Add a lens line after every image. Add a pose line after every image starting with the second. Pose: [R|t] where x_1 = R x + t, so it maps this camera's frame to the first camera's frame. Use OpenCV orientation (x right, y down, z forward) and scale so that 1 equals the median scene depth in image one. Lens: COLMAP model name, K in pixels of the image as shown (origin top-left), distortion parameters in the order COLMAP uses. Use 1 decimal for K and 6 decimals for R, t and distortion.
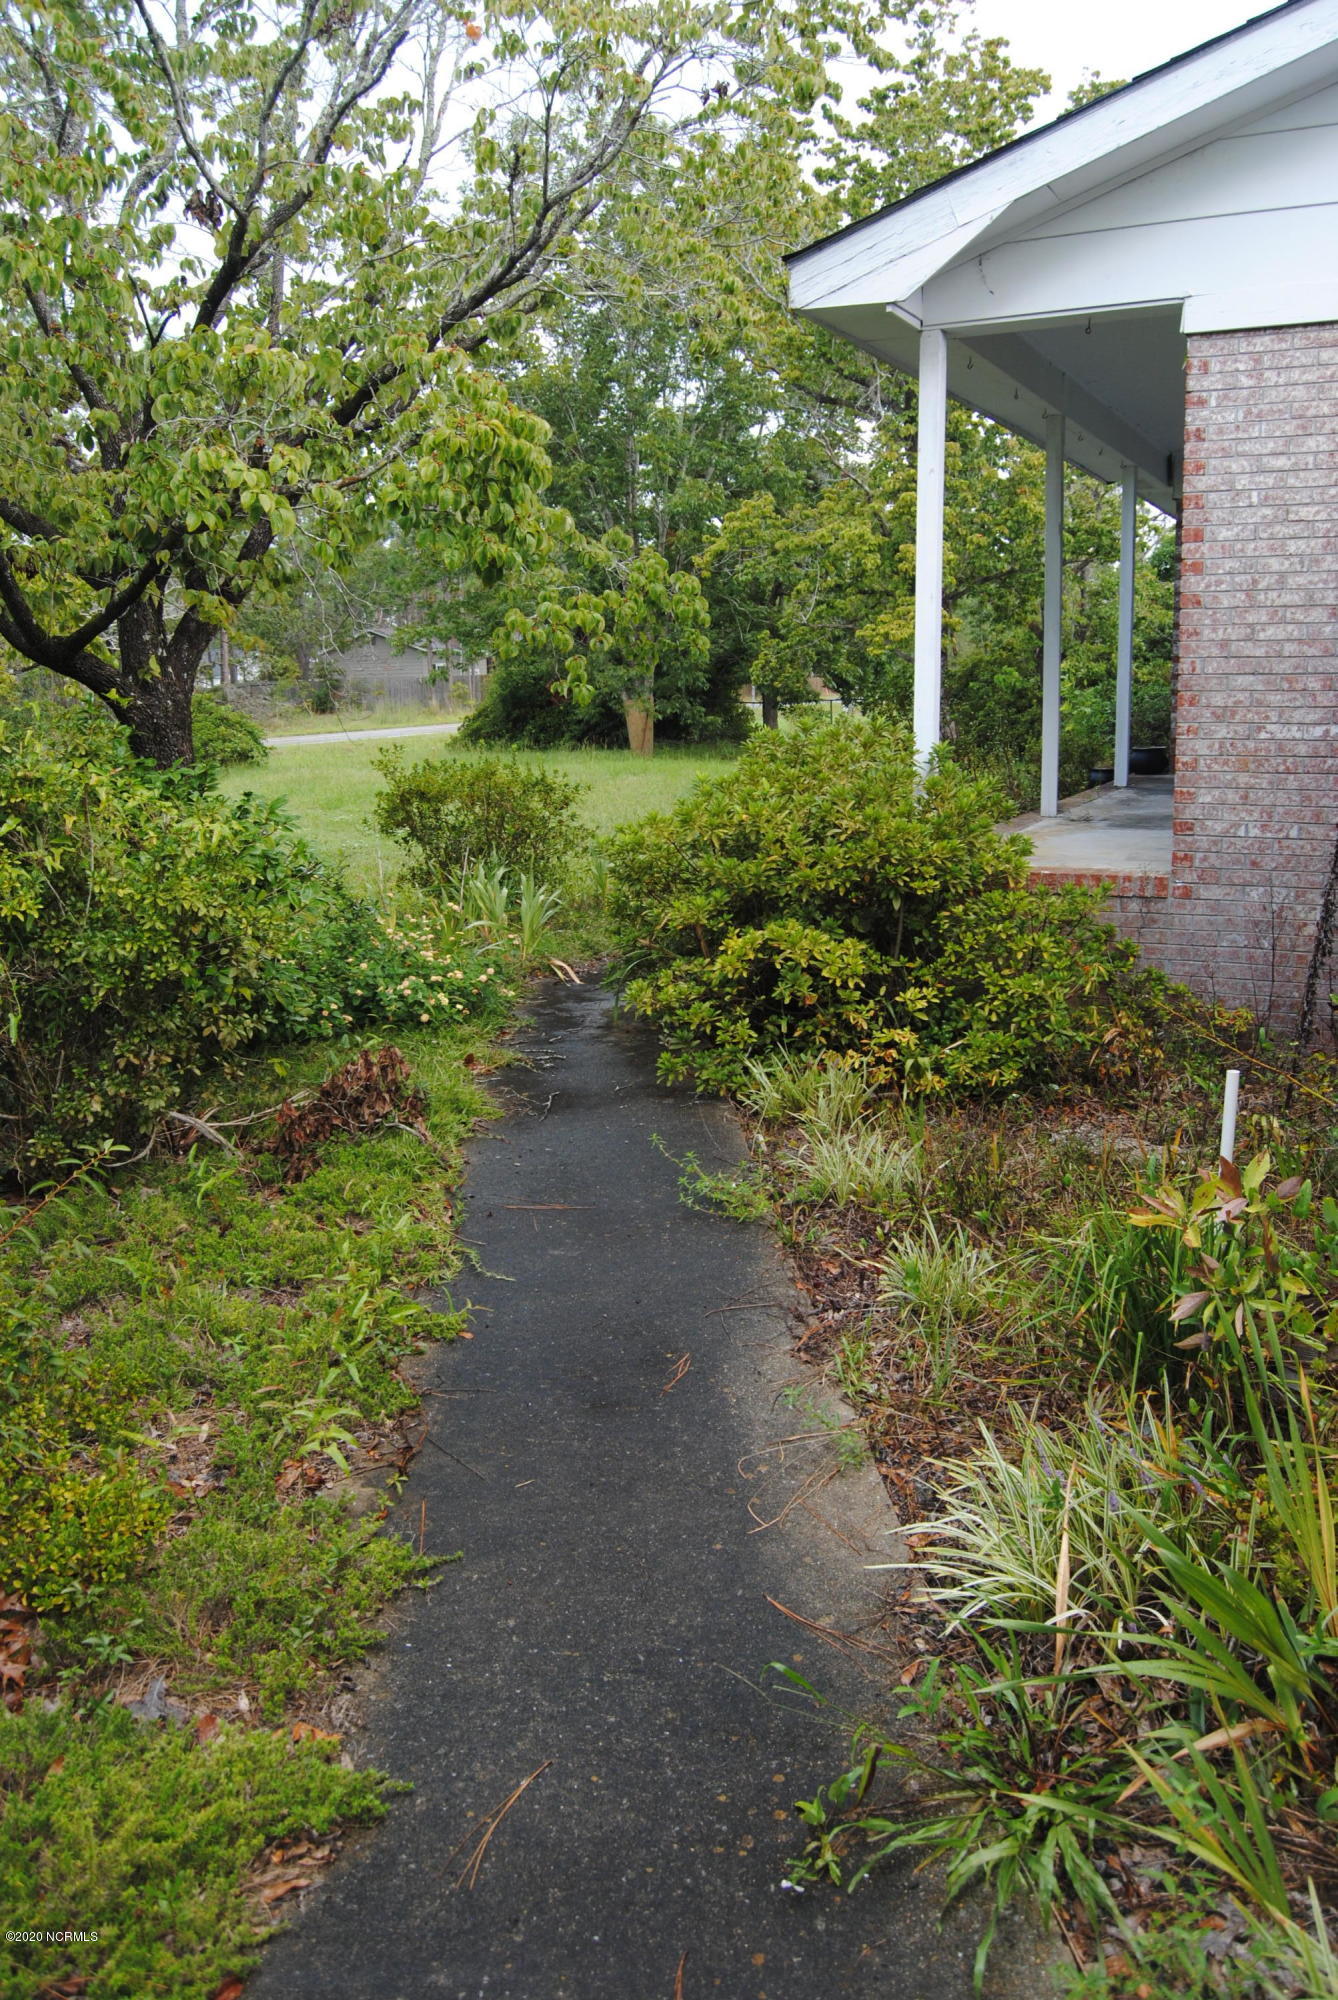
lens RADIAL K [[1604.9, 0, 669.0], [0, 1604.9, 1000.0], [0, 0, 1]] dist [-0.062516, -0.005324]
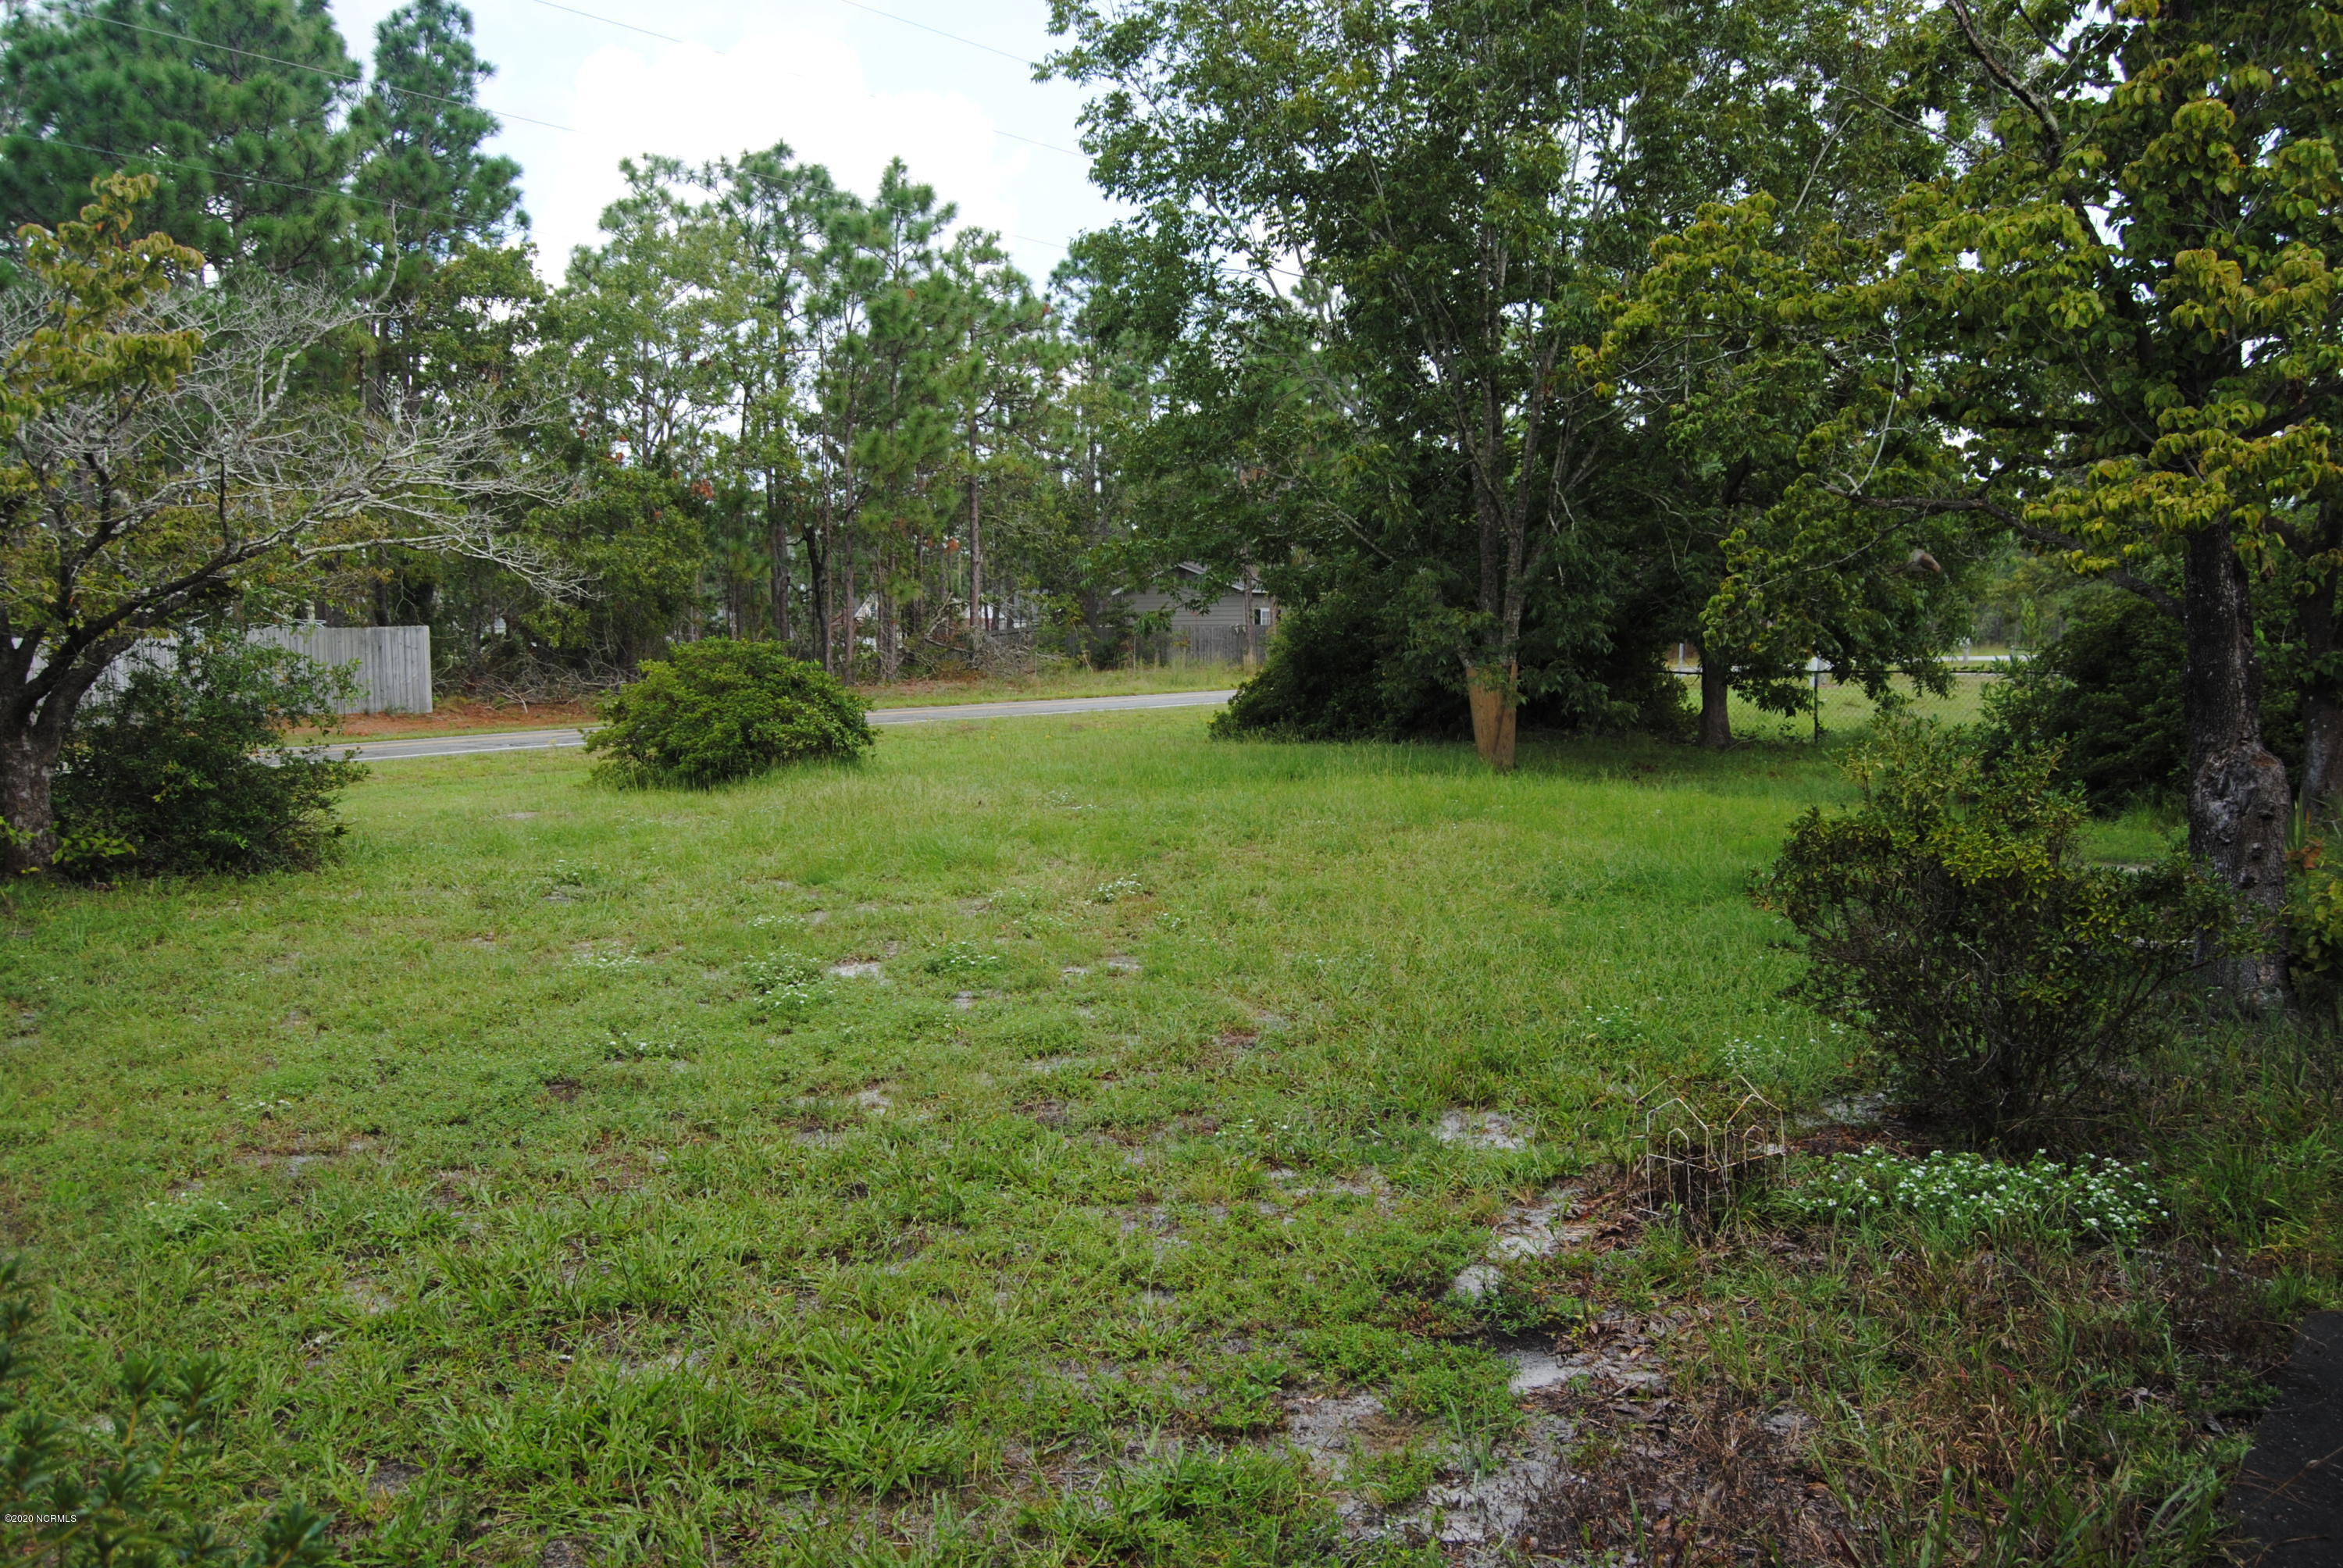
lens RADIAL K [[1880.0, 0, 1171.5], [0, 1880.0, 784.0], [0, 0, 1]] dist [-0.062516, -0.005324]
pose [[0.977706, 0.034542, -0.207117, 0.010348], [-0.058281, 0.992262, -0.109635, -0.060436], [0.201727, 0.119262, 0.972154, 0.302129]]
